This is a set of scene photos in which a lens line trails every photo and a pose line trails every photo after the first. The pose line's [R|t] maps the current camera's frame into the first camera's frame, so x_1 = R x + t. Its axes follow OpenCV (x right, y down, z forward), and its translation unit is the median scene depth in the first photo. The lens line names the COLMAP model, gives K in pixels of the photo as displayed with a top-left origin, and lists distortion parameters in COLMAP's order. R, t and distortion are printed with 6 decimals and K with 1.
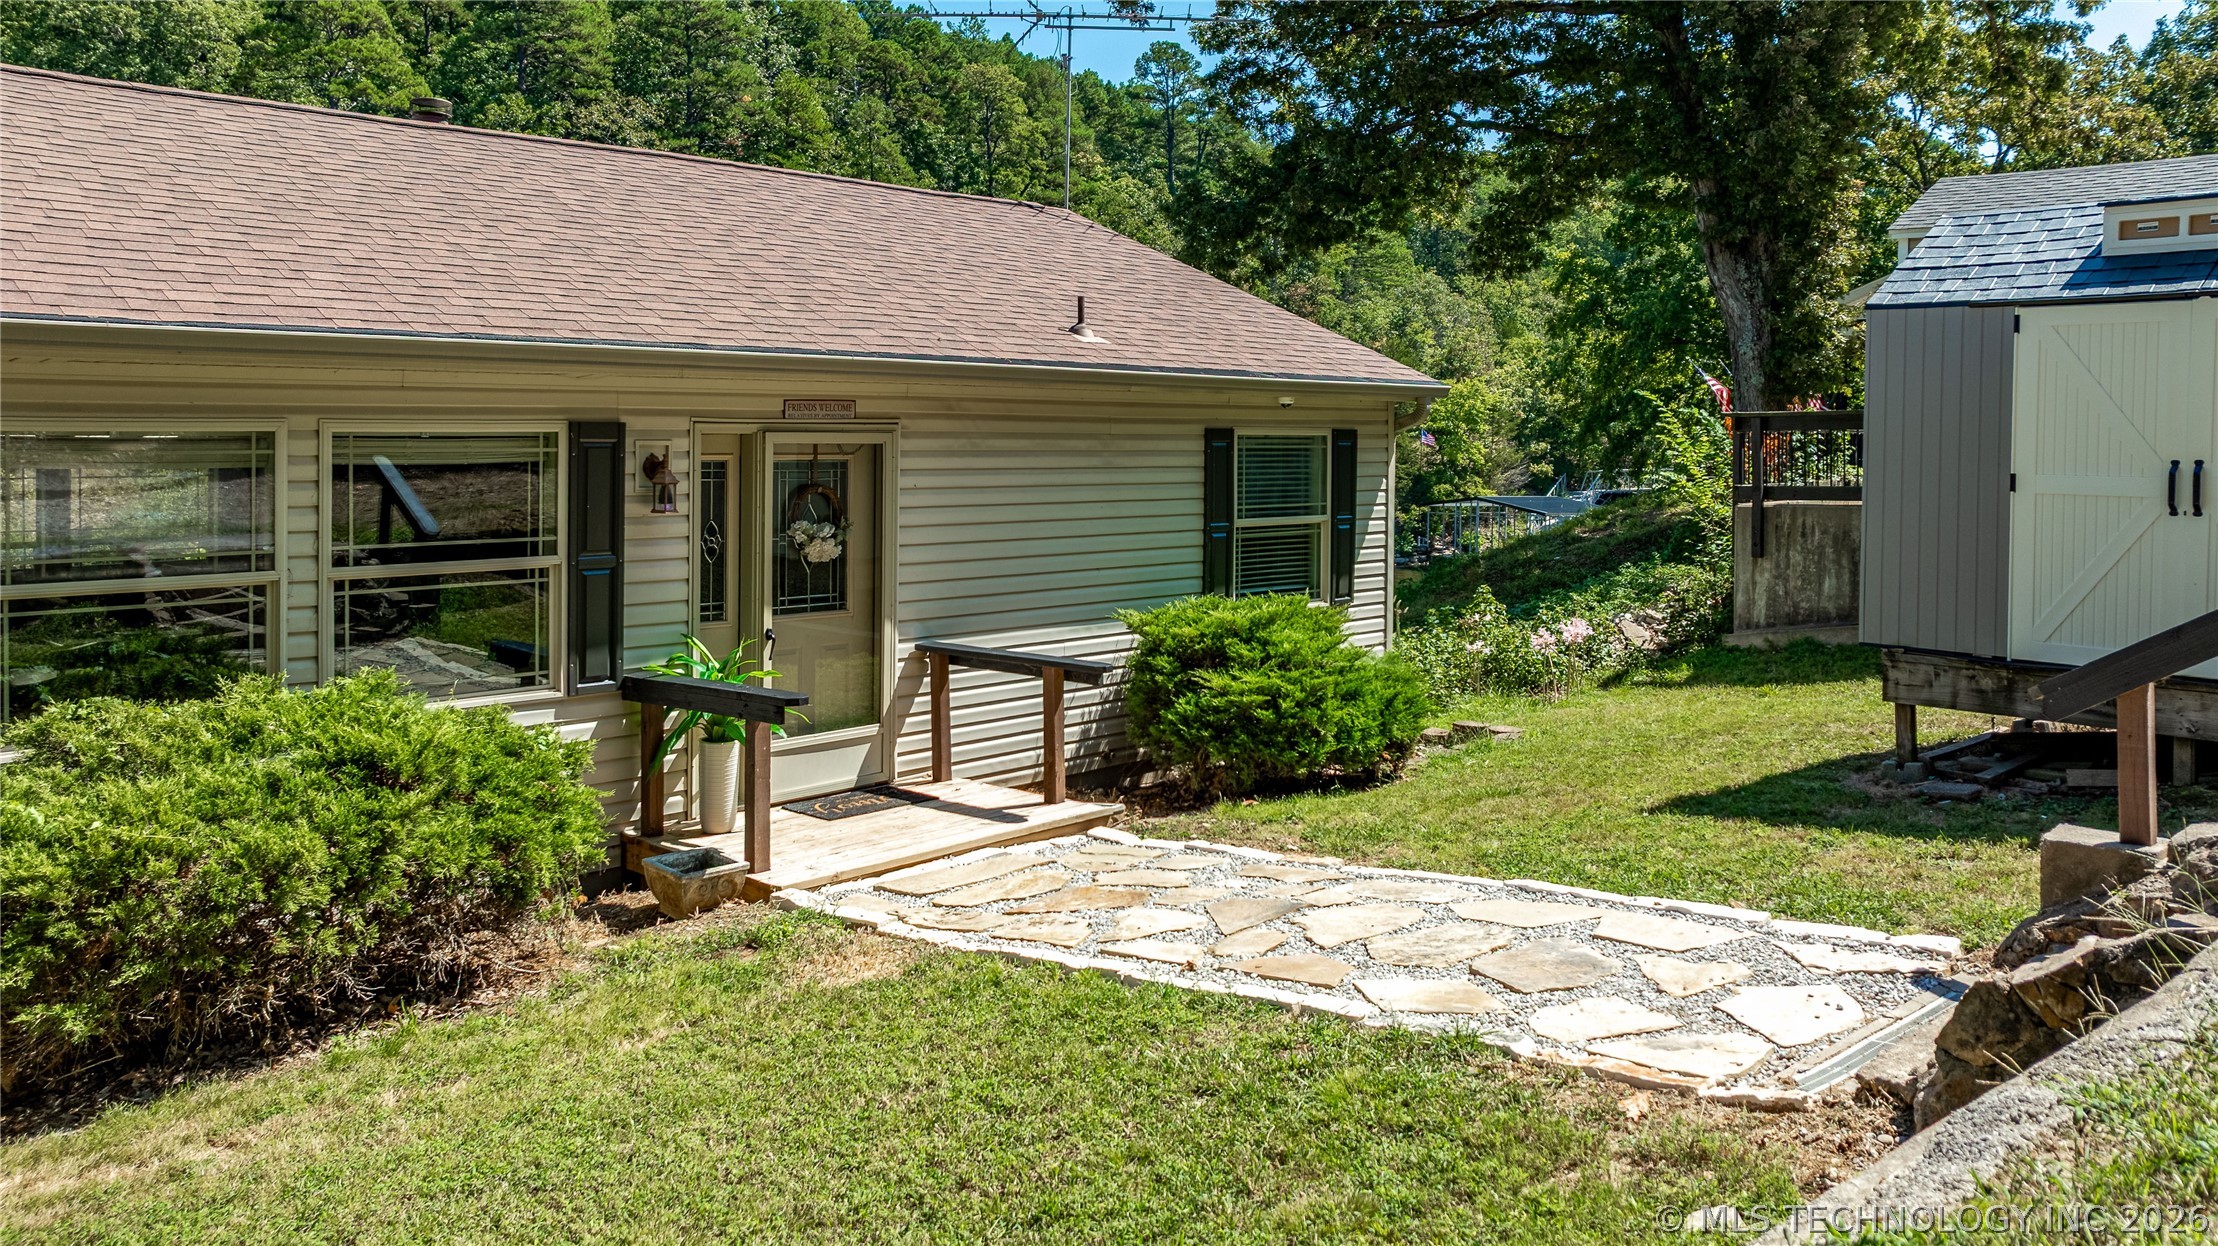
lens RADIAL K [[1661.2, 0, 1115.8], [0, 1661.2, 453.2], [0, 0, 1]] dist [-0.009569, -0.001601]
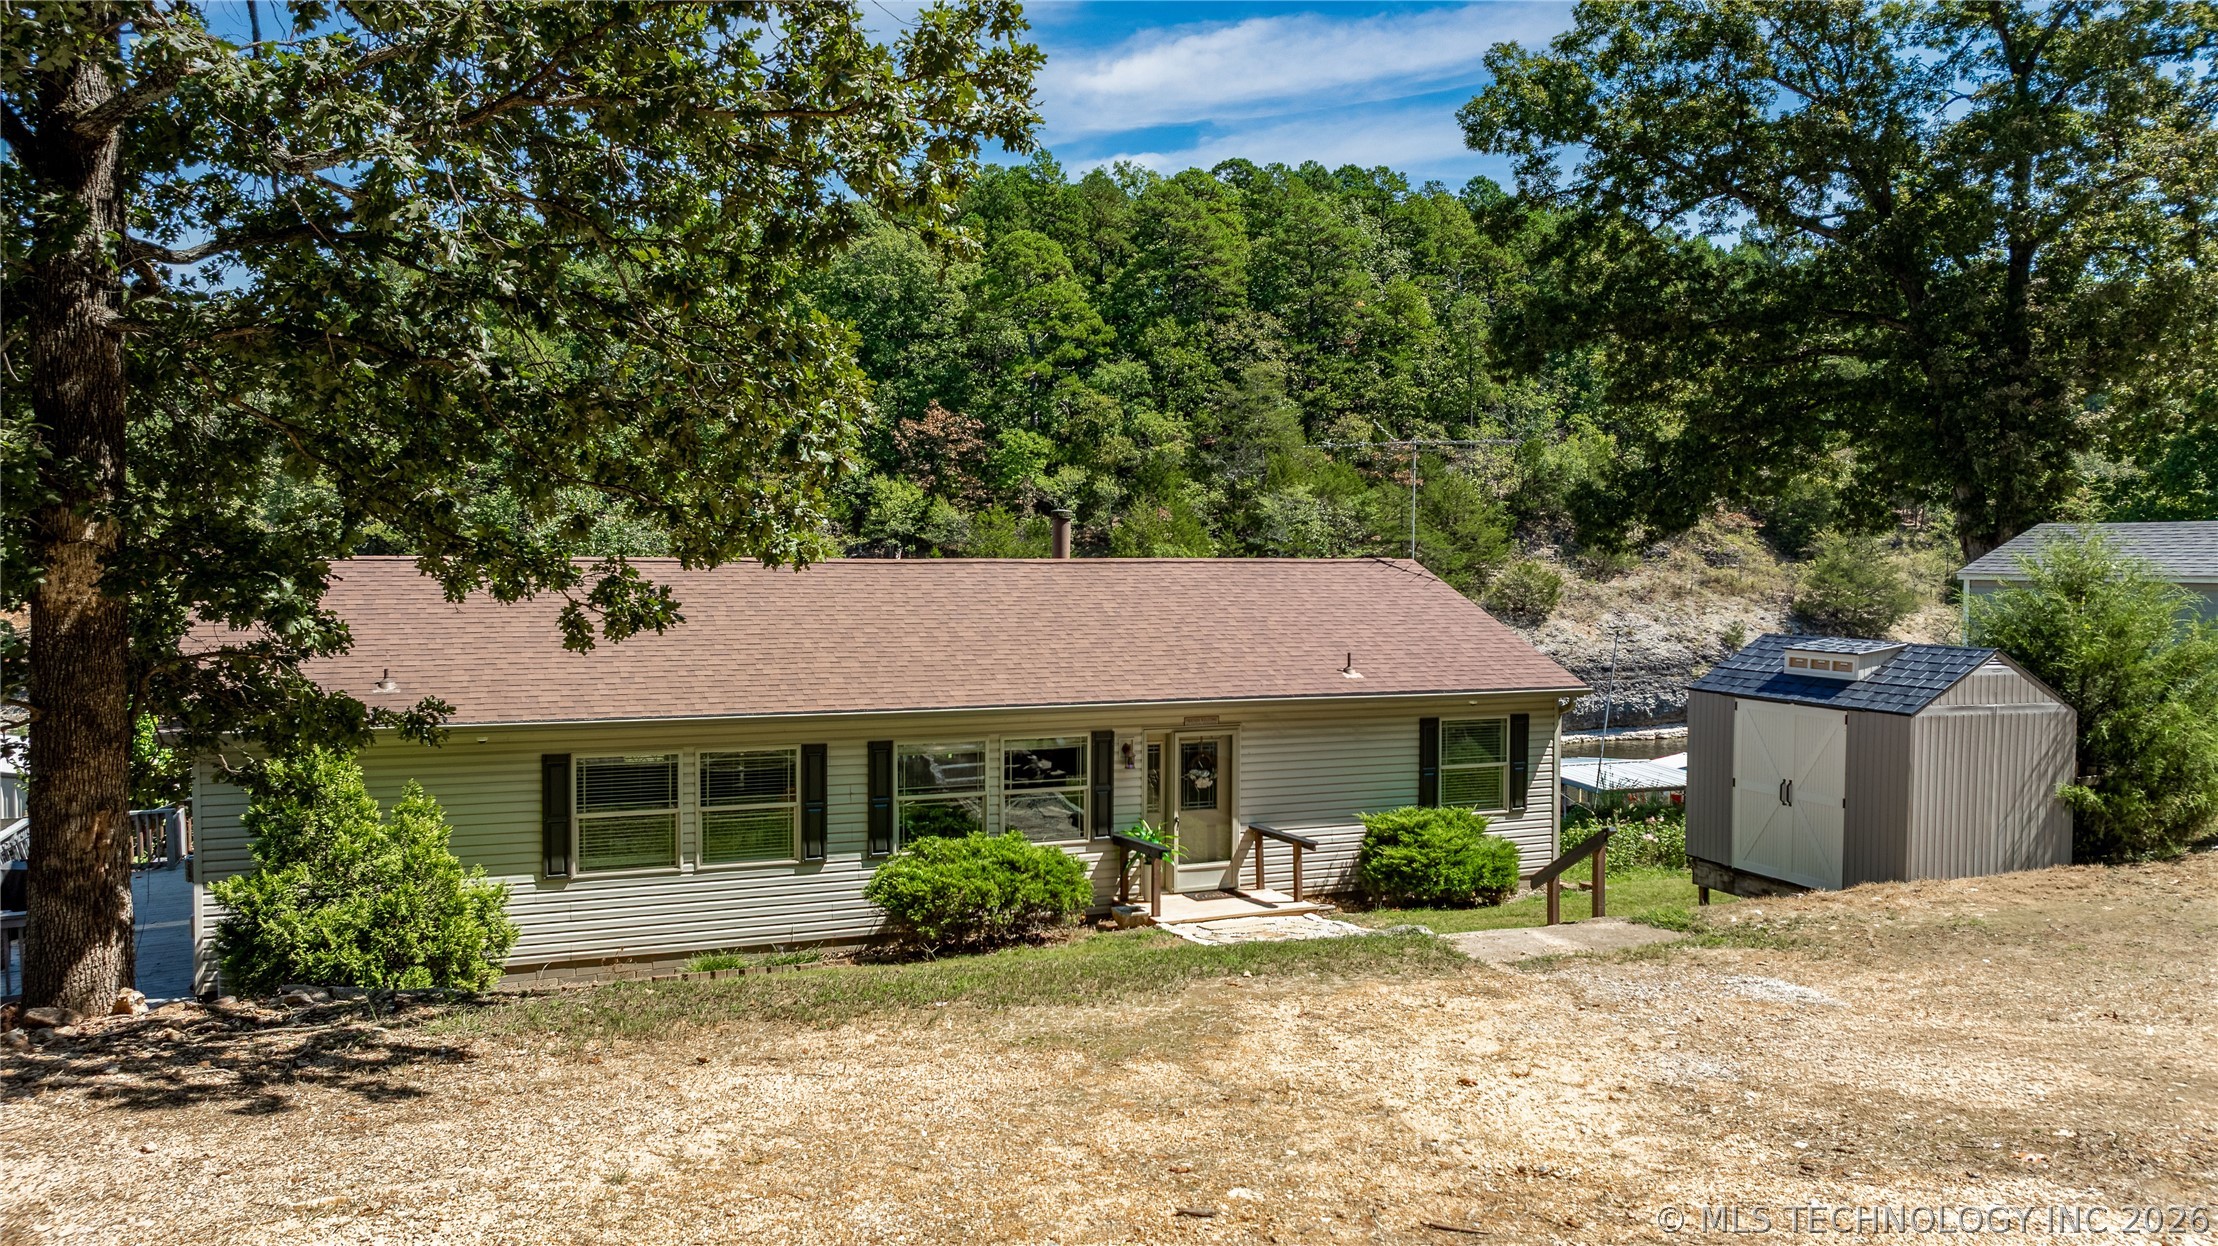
lens RADIAL K [[1595.1, 0, 1103.5], [0, 1595.1, 618.6], [0, 0, 1]] dist [-0.015589, -0.001097]
pose [[0.921609, 0.009072, -0.388014, 0.516633], [-0.002407, 0.999841, 0.017660, -0.194727], [0.388112, -0.015341, 0.921484, -1.004594]]
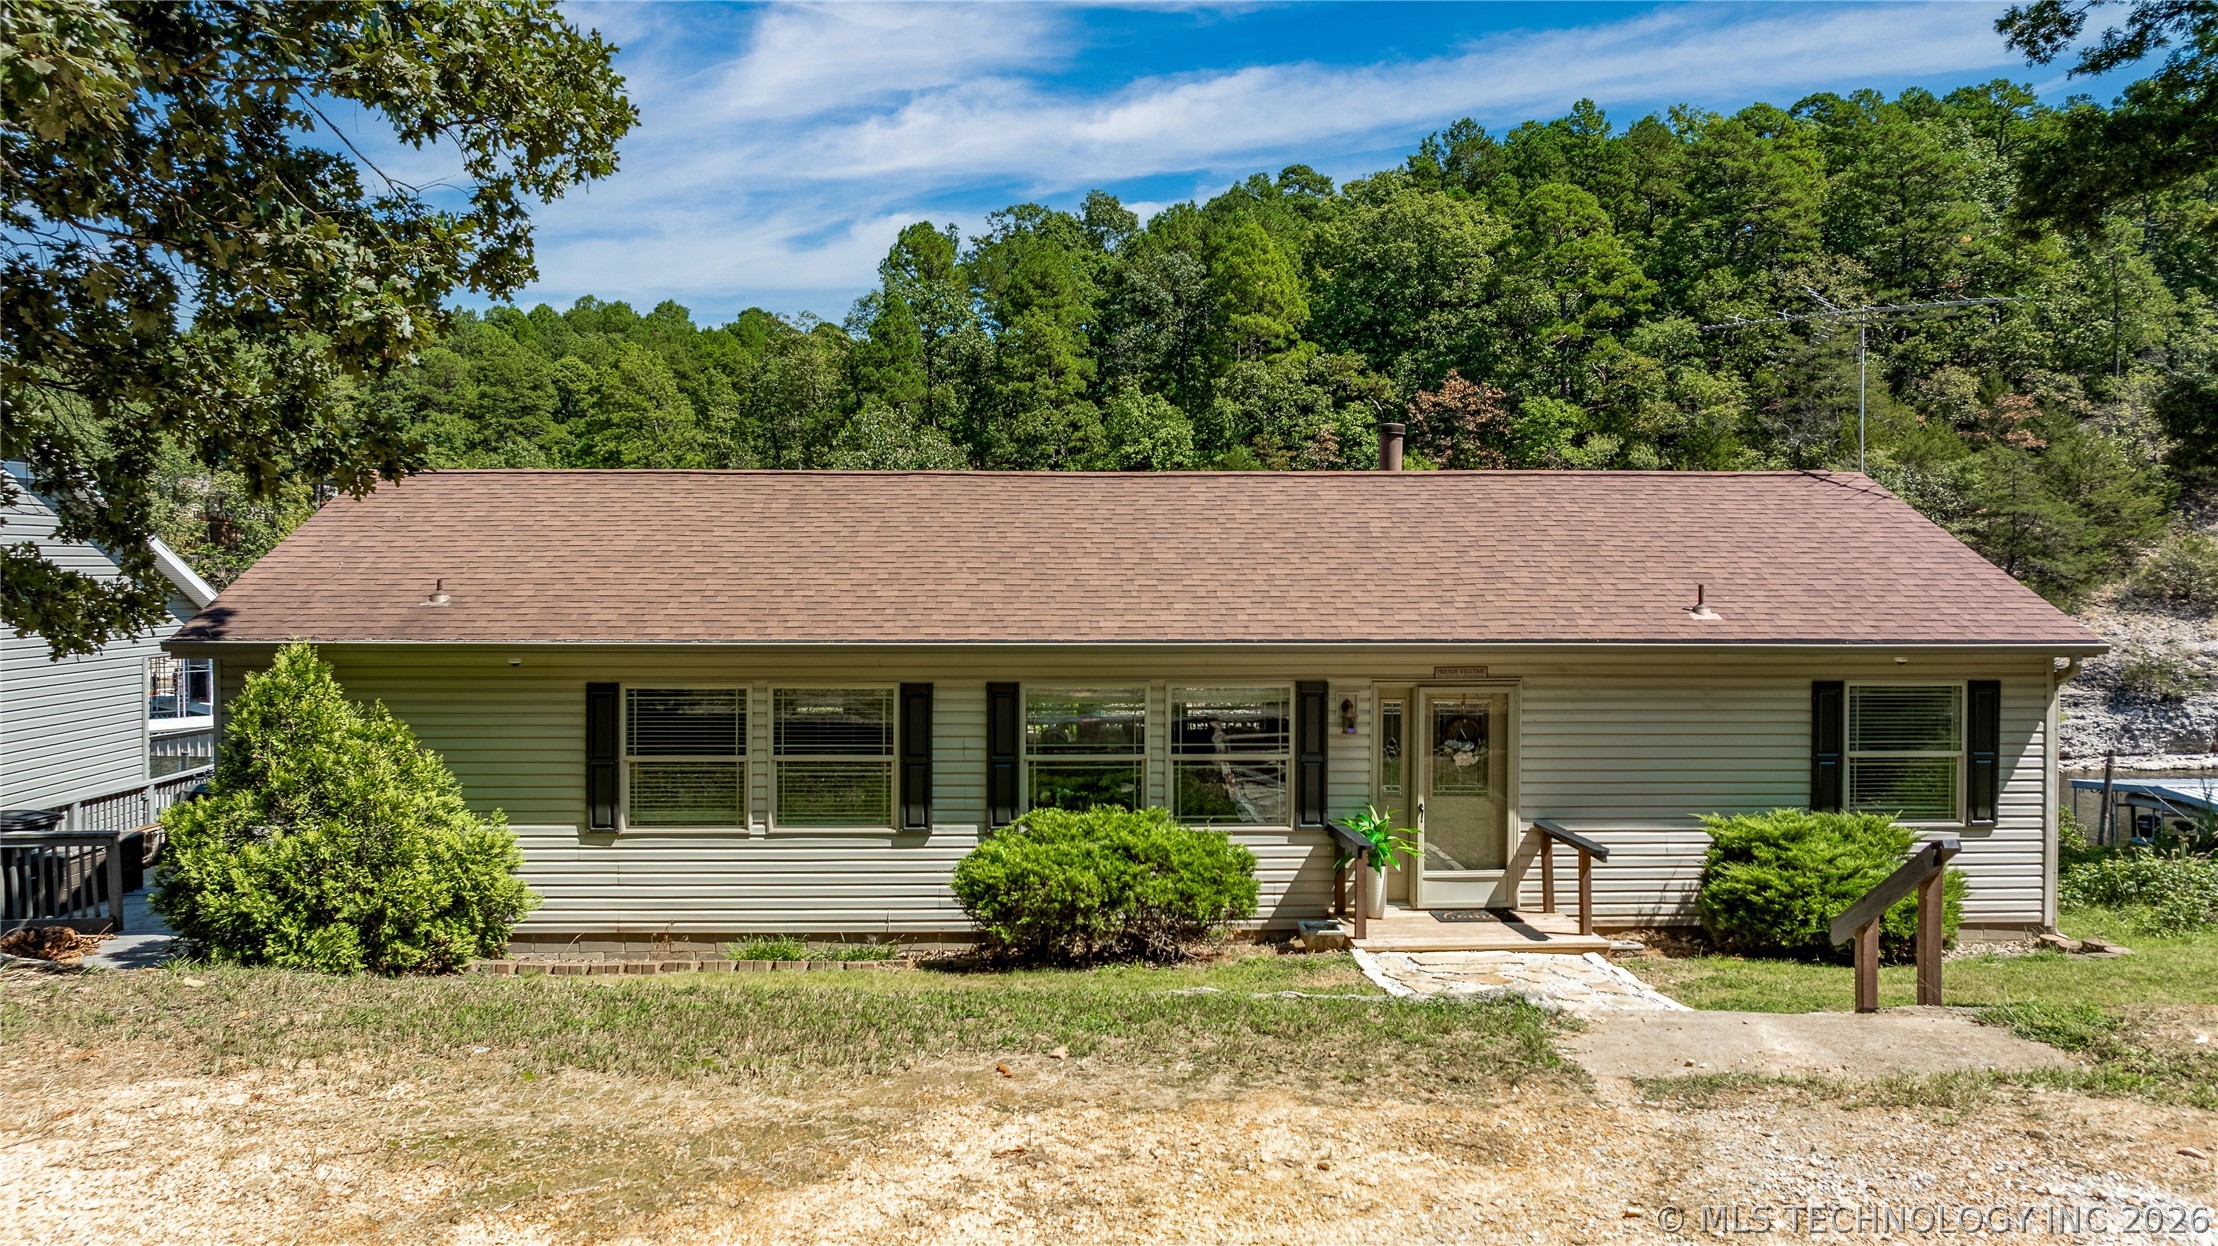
lens RADIAL K [[1602.1, 0, 1077.2], [0, 1602.1, 571.7], [0, 0, 1]] dist [-0.025559, 0.004015]
pose [[0.719256, 0.000730, -0.694745, 0.614812], [-0.007090, 0.999955, -0.006290, -0.107753], [0.694709, 0.009450, 0.719228, -0.375403]]
